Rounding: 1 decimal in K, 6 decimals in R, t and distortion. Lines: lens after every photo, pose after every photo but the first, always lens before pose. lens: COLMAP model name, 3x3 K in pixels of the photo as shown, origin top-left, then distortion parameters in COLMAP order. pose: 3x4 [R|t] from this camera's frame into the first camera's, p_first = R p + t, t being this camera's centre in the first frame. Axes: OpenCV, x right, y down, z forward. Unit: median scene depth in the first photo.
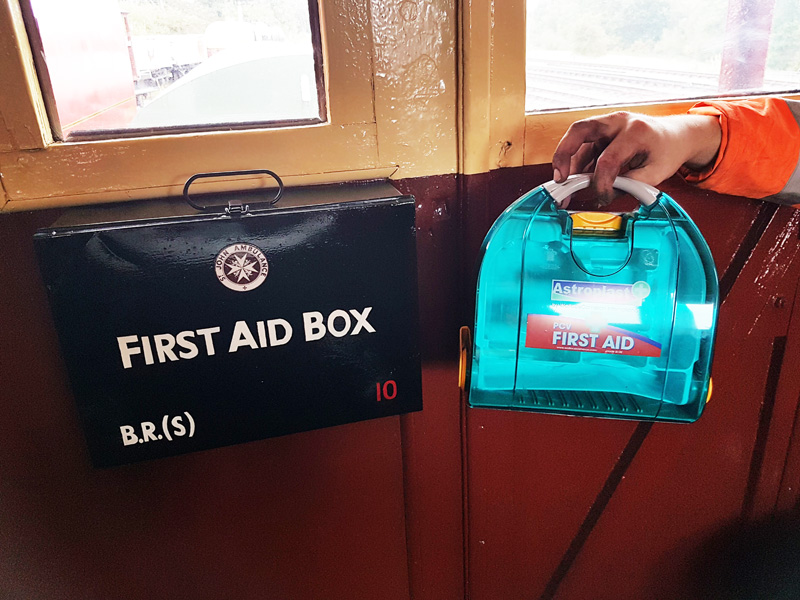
lens RADIAL K [[603.2, 0, 408.3], [0, 603.2, 296.0], [0, 0, 1]] dist [0.118030, -0.002426]
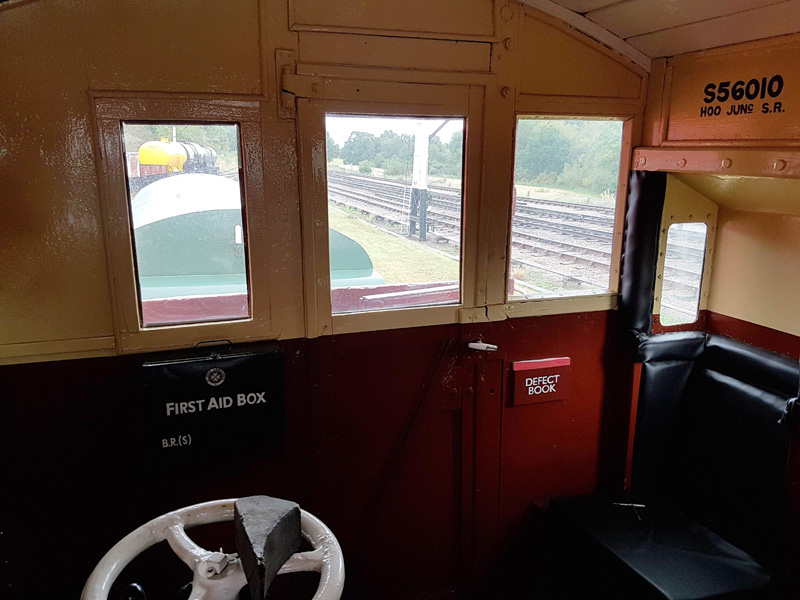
lens RADIAL K [[603.2, 0, 395.5], [0, 603.2, 299.4], [0, 0, 1]] dist [0.118030, -0.002426]
pose [[0.994292, 0.017380, 0.105268, 0.215945], [0.001273, 0.984641, -0.174588, 0.083515], [-0.106685, 0.173725, 0.978998, -1.688491]]
